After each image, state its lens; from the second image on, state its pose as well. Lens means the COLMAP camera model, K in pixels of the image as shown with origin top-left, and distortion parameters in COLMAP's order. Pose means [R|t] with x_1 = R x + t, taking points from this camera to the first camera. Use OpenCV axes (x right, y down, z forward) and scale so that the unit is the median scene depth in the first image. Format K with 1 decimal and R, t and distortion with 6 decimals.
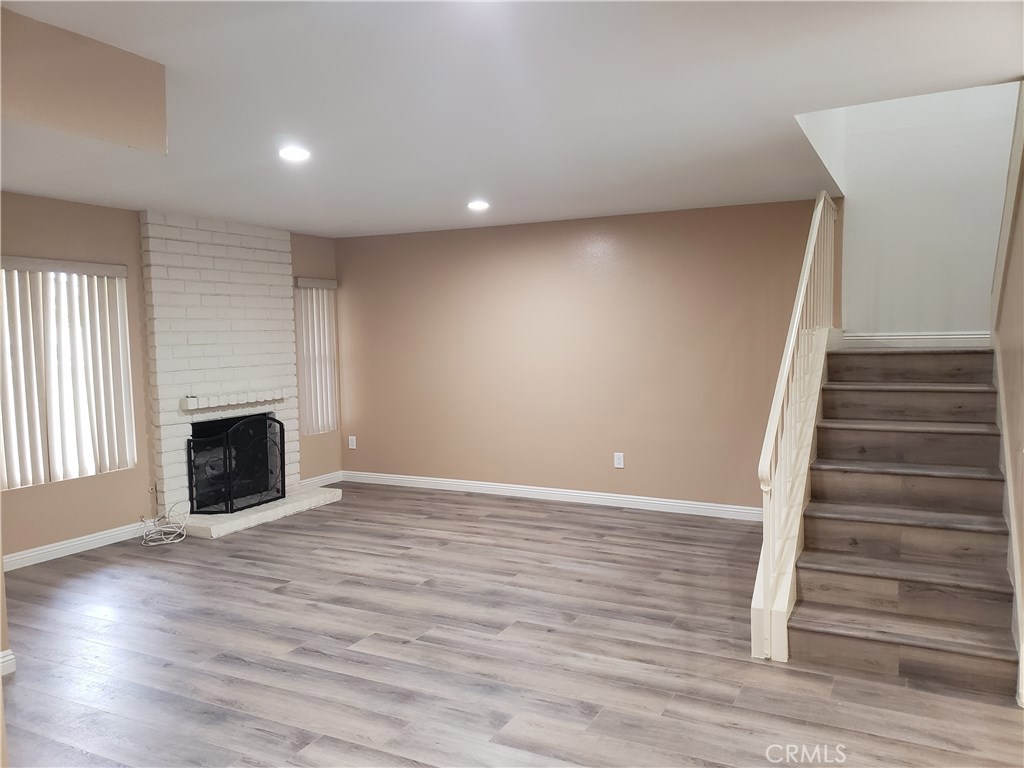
lens RADIAL K [[797.6, 0, 510.9], [0, 797.6, 387.7], [0, 0, 1]] dist [0.051150, -0.004028]
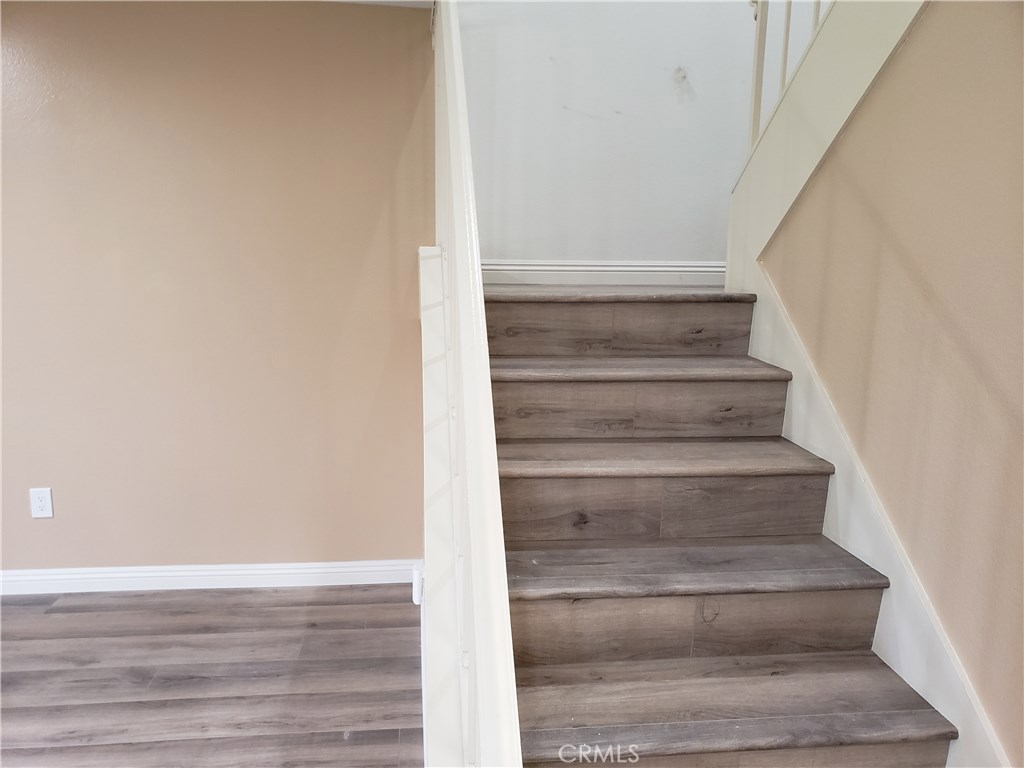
lens RADIAL K [[797.6, 0, 503.4], [0, 797.6, 383.9], [0, 0, 1]] dist [0.051150, -0.004028]
pose [[0.833617, -0.062057, 0.548845, 0.151842], [0.013599, 0.995673, 0.091924, -0.038349], [-0.552175, -0.069166, 0.830854, 0.627899]]
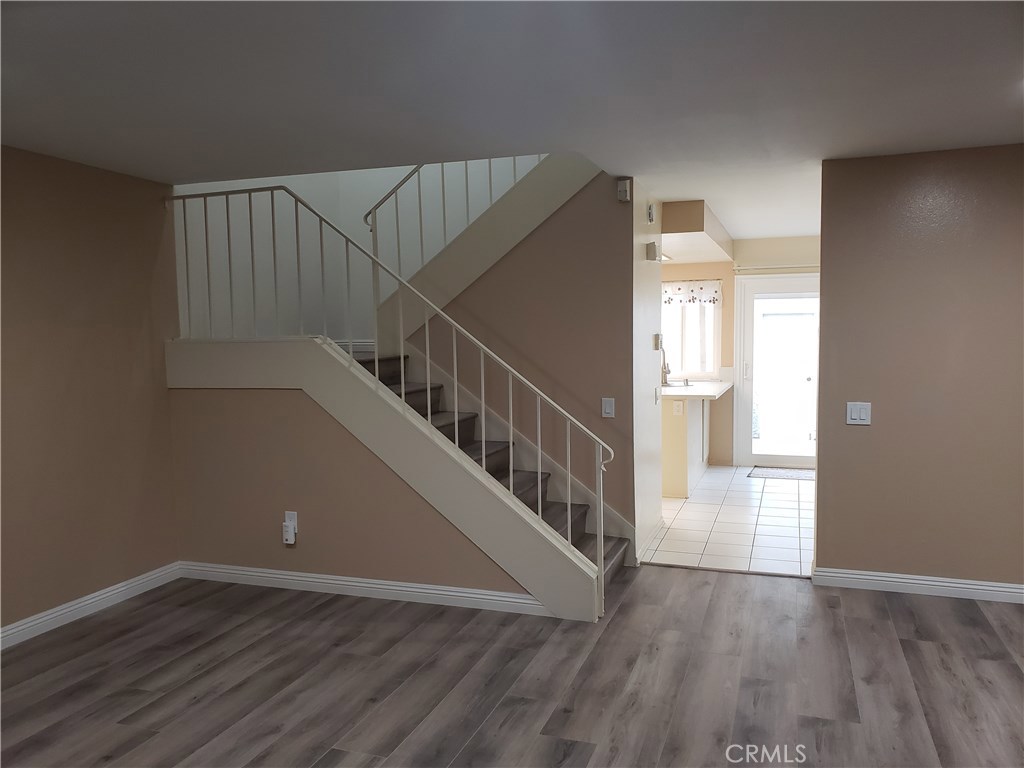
lens RADIAL K [[797.6, 0, 508.3], [0, 797.6, 384.5], [0, 0, 1]] dist [0.051150, -0.004028]
pose [[-0.137726, -0.057561, 0.988796, -0.637902], [0.078330, 0.994550, 0.068806, -0.075417], [-0.987368, 0.086928, -0.132467, 0.995670]]
